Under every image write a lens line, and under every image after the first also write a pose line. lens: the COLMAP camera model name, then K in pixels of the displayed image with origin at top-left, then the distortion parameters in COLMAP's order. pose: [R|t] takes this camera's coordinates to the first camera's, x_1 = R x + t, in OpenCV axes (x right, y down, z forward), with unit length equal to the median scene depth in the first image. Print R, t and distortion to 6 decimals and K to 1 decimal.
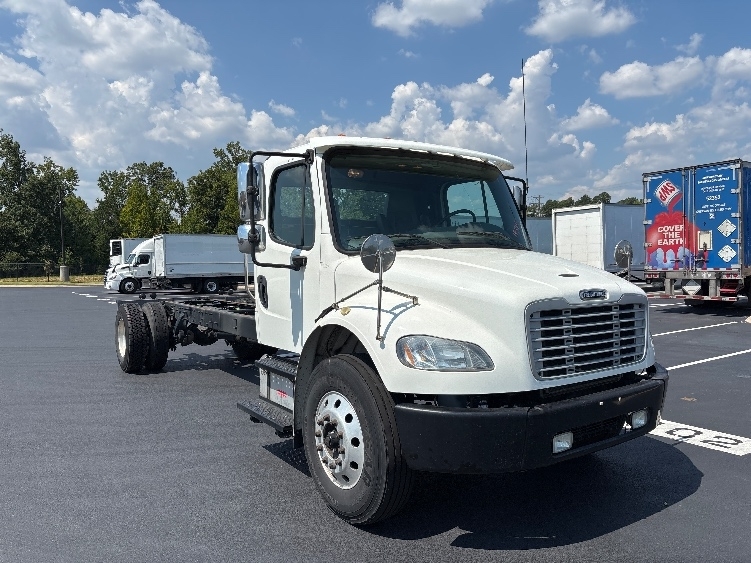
lens RADIAL K [[565.5, 0, 370.7], [0, 565.5, 287.8], [0, 0, 1]] dist [0.080180, 0.000246]
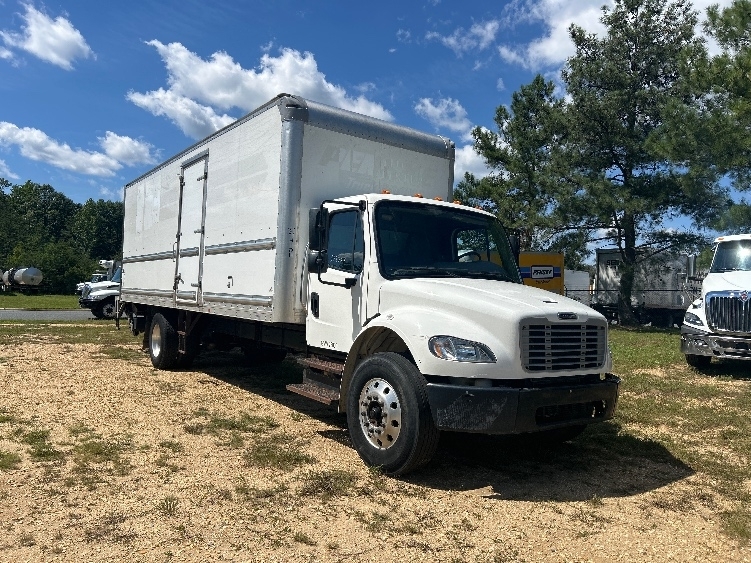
lens RADIAL K [[565.5, 0, 371.4], [0, 565.5, 274.5], [0, 0, 1]] dist [0.080180, 0.000246]
pose [[0.998424, 0.055443, 0.008690, -0.105033], [-0.054541, 0.995104, -0.082416, 0.048783], [-0.013217, 0.081812, 0.996560, -0.382522]]
